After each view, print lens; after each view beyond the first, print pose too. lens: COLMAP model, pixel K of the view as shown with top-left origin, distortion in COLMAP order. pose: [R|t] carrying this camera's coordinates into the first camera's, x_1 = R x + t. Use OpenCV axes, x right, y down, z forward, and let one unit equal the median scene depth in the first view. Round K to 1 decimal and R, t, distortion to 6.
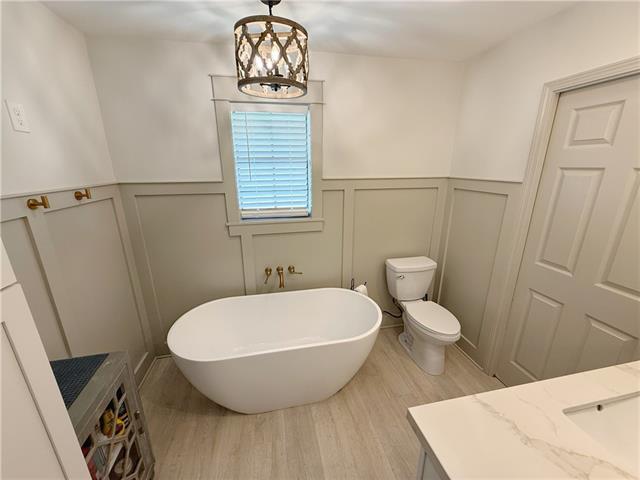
lens RADIAL K [[256.4, 0, 318.7], [0, 256.4, 240.2], [0, 0, 1]] dist [-0.000061, 0.000059]
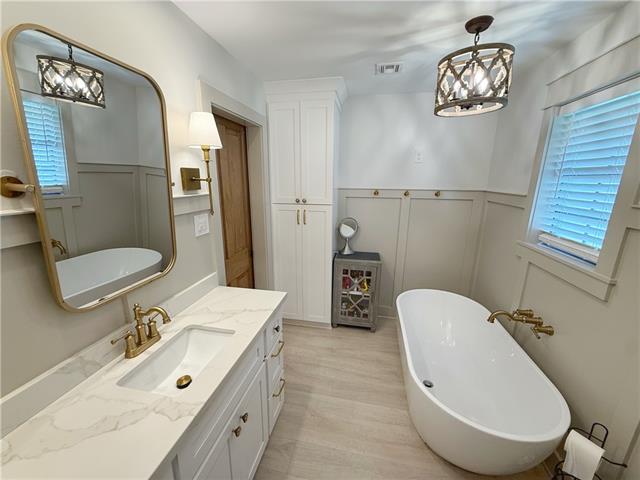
lens RADIAL K [[256.4, 0, 318.7], [0, 256.4, 240.2], [0, 0, 1]] dist [-0.000061, 0.000059]
pose [[-0.403217, 0.225397, -0.886912, 0.988249], [-0.259038, 0.901438, 0.346855, -0.262766], [0.877676, 0.369602, -0.305089, 0.848286]]
